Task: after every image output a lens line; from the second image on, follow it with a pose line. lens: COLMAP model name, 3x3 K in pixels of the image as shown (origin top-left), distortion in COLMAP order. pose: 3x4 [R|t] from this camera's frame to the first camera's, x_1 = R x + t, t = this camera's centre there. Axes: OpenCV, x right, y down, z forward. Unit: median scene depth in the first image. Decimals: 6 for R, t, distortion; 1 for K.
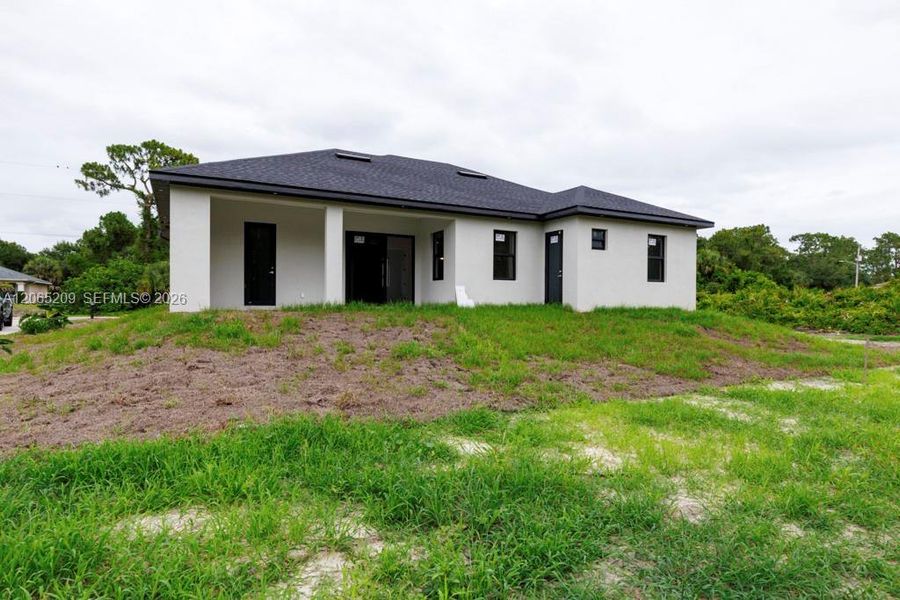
lens RADIAL K [[491.7, 0, 441.1], [0, 491.7, 298.0], [0, 0, 1]] dist [-0.029021, 0.005564]
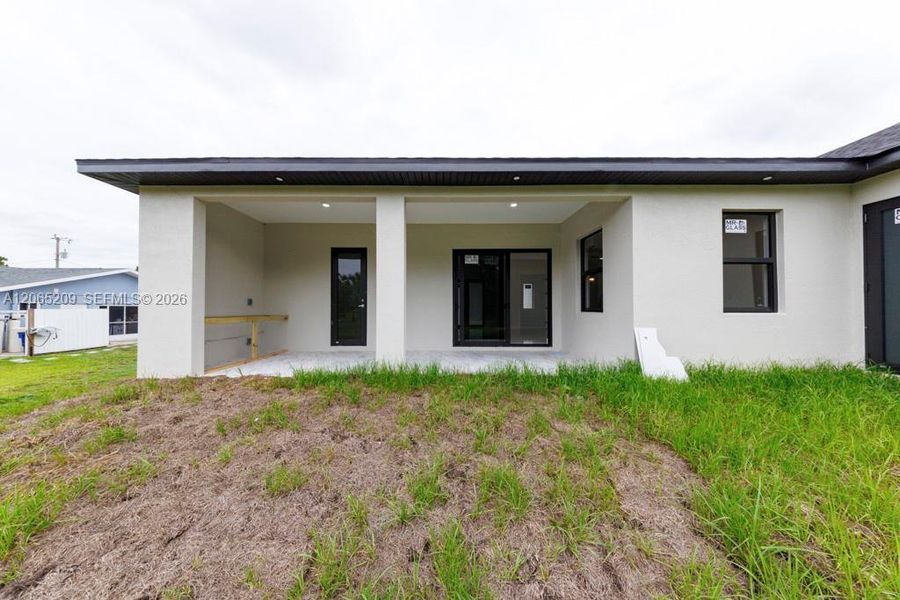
lens RADIAL K [[257.5, 0, 445.0], [0, 257.5, 301.5], [0, 0, 1]] dist [-0.000064, -0.000137]
pose [[0.882934, -0.016651, -0.469202, -0.016941], [0.010007, 0.999811, -0.016649, -0.047413], [0.469391, 0.010005, 0.882934, 0.639730]]
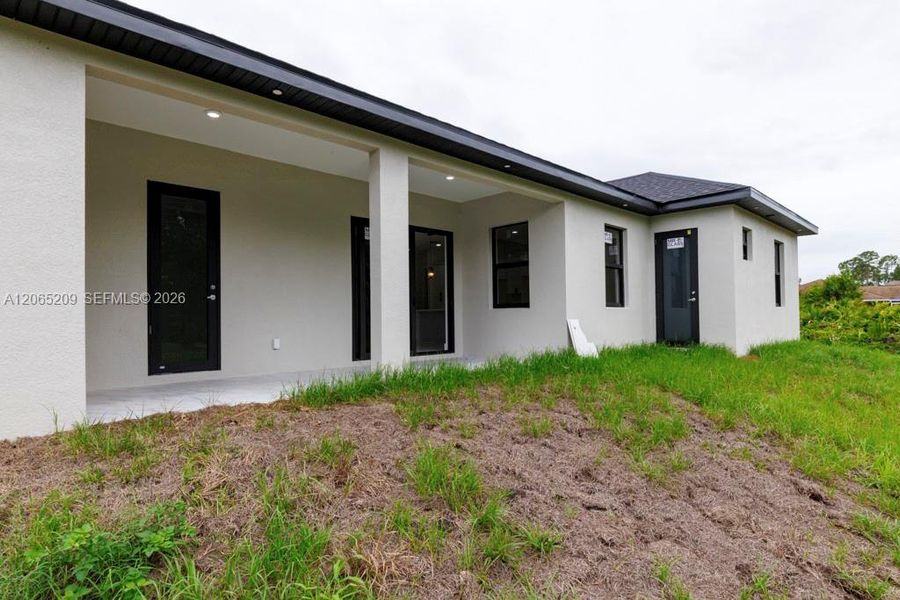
lens RADIAL K [[502.5, 0, 440.3], [0, 502.5, 303.6], [0, 0, 1]] dist [-0.001687, -0.000517]
pose [[0.958777, -0.008958, 0.284017, -0.257310], [0.015431, 0.999670, -0.020561, -0.031433], [-0.283739, 0.024097, 0.958599, 0.462075]]
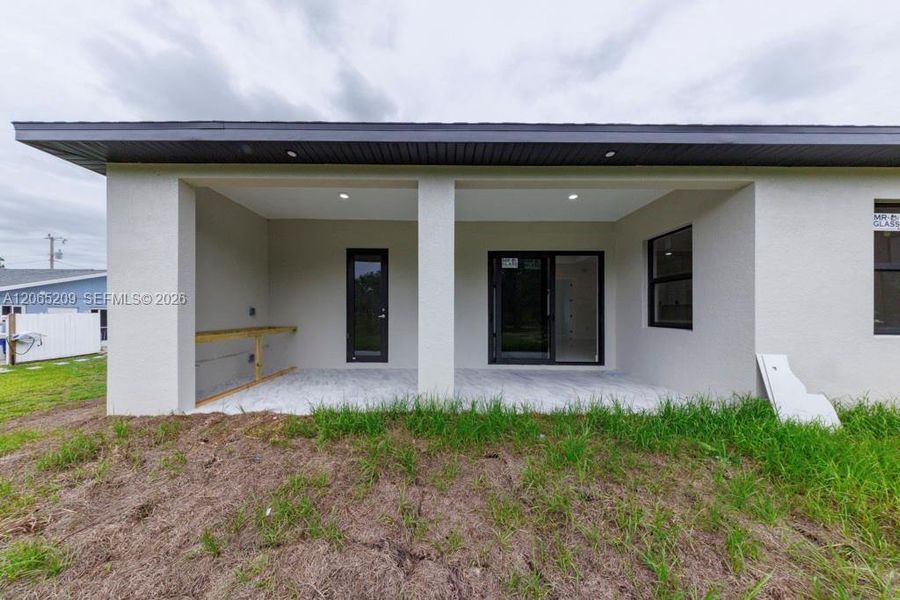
lens RADIAL K [[257.5, 0, 446.5], [0, 257.5, 309.6], [0, 0, 1]] dist [-0.000064, -0.000137]
pose [[0.884455, -0.002292, -0.466620, -0.084732], [0.003756, 0.999991, 0.002207, -0.058268], [0.466611, -0.003704, 0.884455, 0.669156]]
